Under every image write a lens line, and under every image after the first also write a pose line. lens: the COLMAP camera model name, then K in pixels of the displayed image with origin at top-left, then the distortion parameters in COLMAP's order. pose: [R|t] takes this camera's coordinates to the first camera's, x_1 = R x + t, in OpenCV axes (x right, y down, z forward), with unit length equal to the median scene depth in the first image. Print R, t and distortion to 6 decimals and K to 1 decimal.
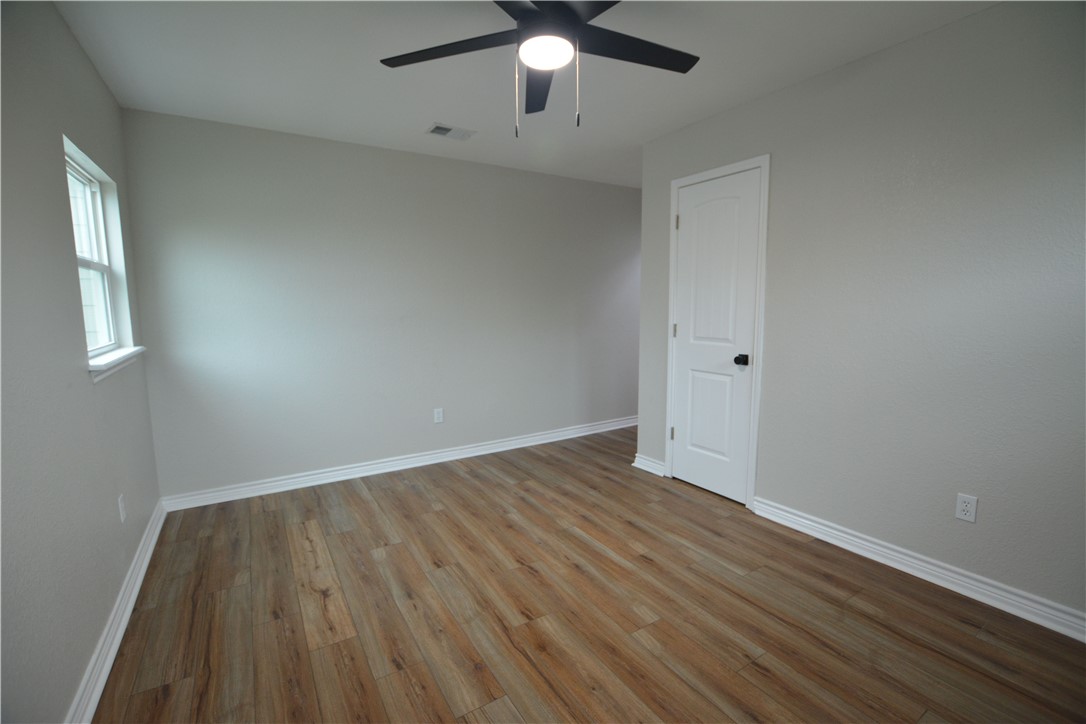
lens RADIAL K [[478.8, 0, 543.0], [0, 478.8, 362.0], [0, 0, 1]] dist [-0.027908, 0.000839]
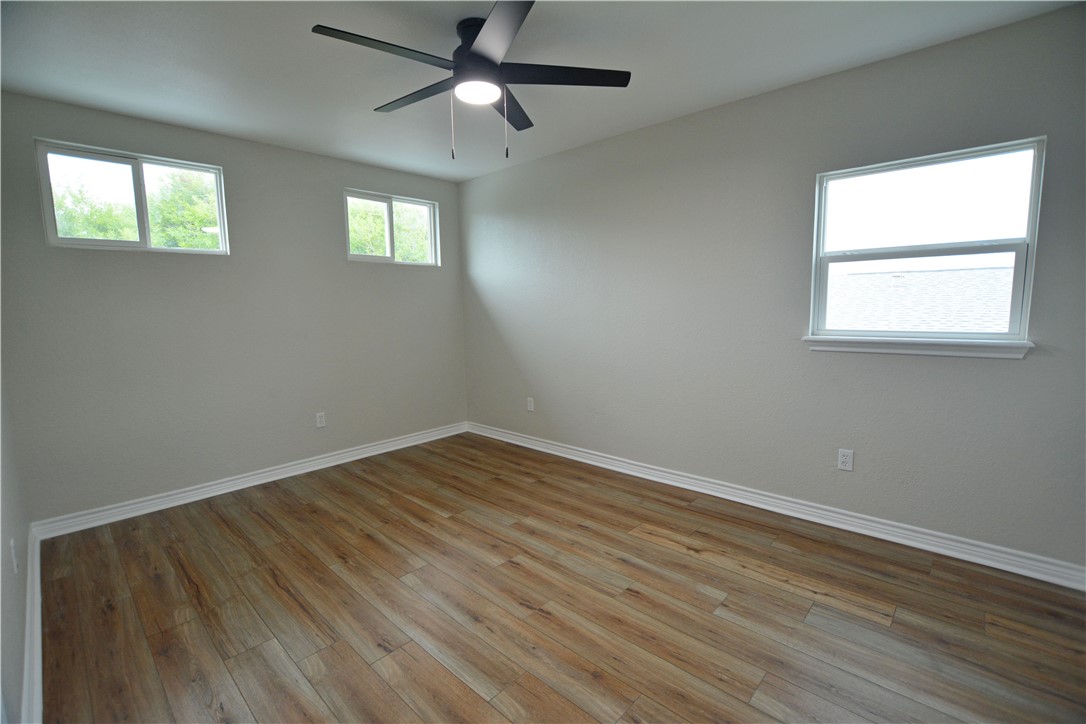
lens RADIAL K [[478.8, 0, 543.0], [0, 478.8, 362.0], [0, 0, 1]] dist [-0.027908, 0.000839]
pose [[-0.964839, 0.060858, -0.255699, 0.153014], [-0.002943, 0.970264, 0.242033, -0.221304], [0.262825, 0.234275, -0.935969, 1.808388]]
